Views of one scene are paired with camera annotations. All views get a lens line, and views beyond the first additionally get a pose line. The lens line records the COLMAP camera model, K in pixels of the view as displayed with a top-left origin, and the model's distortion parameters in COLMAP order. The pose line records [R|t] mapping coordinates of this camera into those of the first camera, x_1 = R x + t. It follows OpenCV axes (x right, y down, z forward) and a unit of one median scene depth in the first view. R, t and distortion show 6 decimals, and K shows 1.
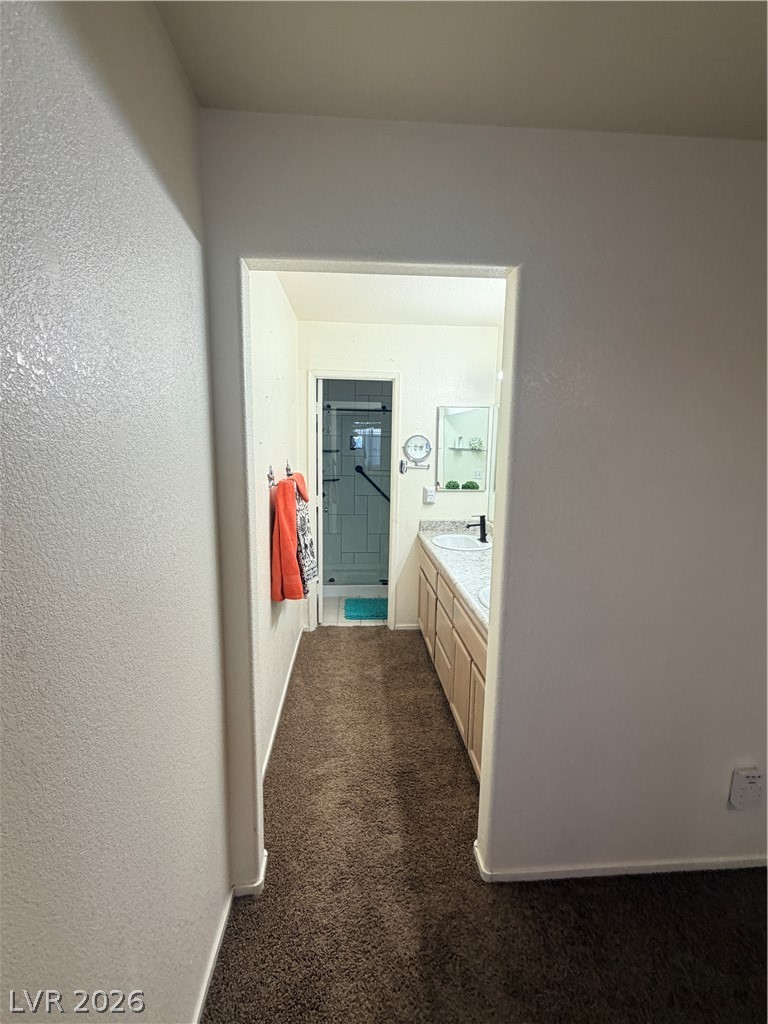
lens RADIAL K [[465.2, 0, 379.8], [0, 465.2, 512.1], [0, 0, 1]] dist [0.001143, 0.000398]
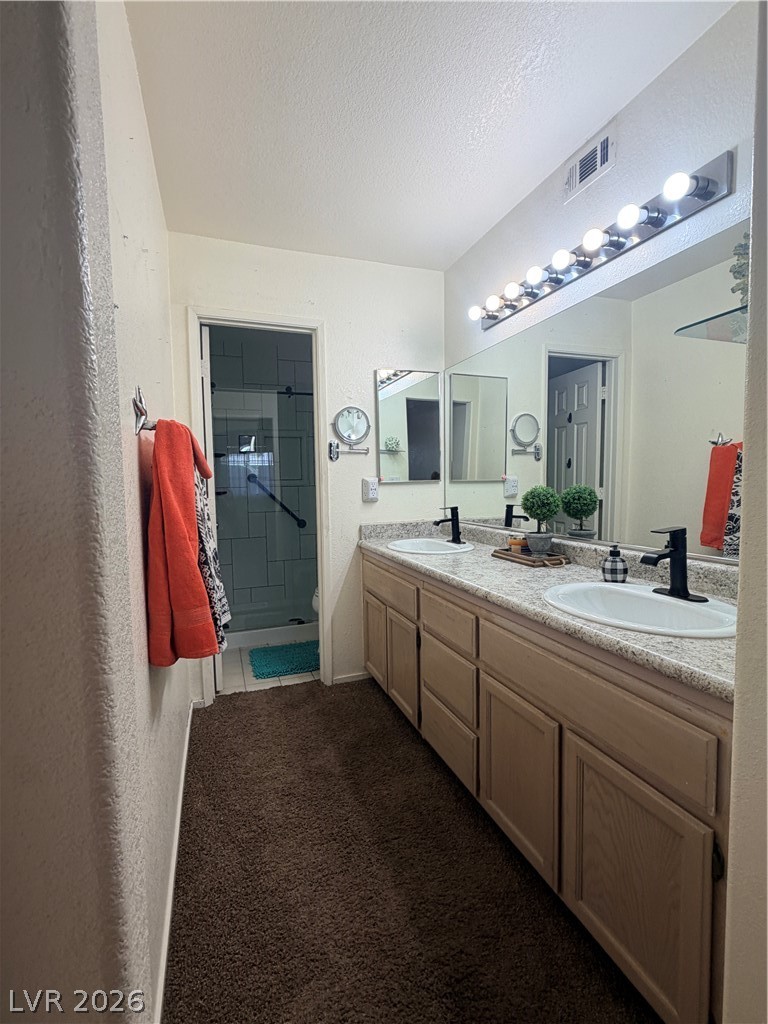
lens RADIAL K [[465.2, 0, 379.8], [0, 465.2, 512.1], [0, 0, 1]] dist [0.001143, 0.000398]
pose [[0.960358, -0.051763, 0.273920, -0.082927], [0.075059, 0.994335, -0.075254, 0.055525], [-0.268473, 0.092832, 0.958804, 0.298717]]
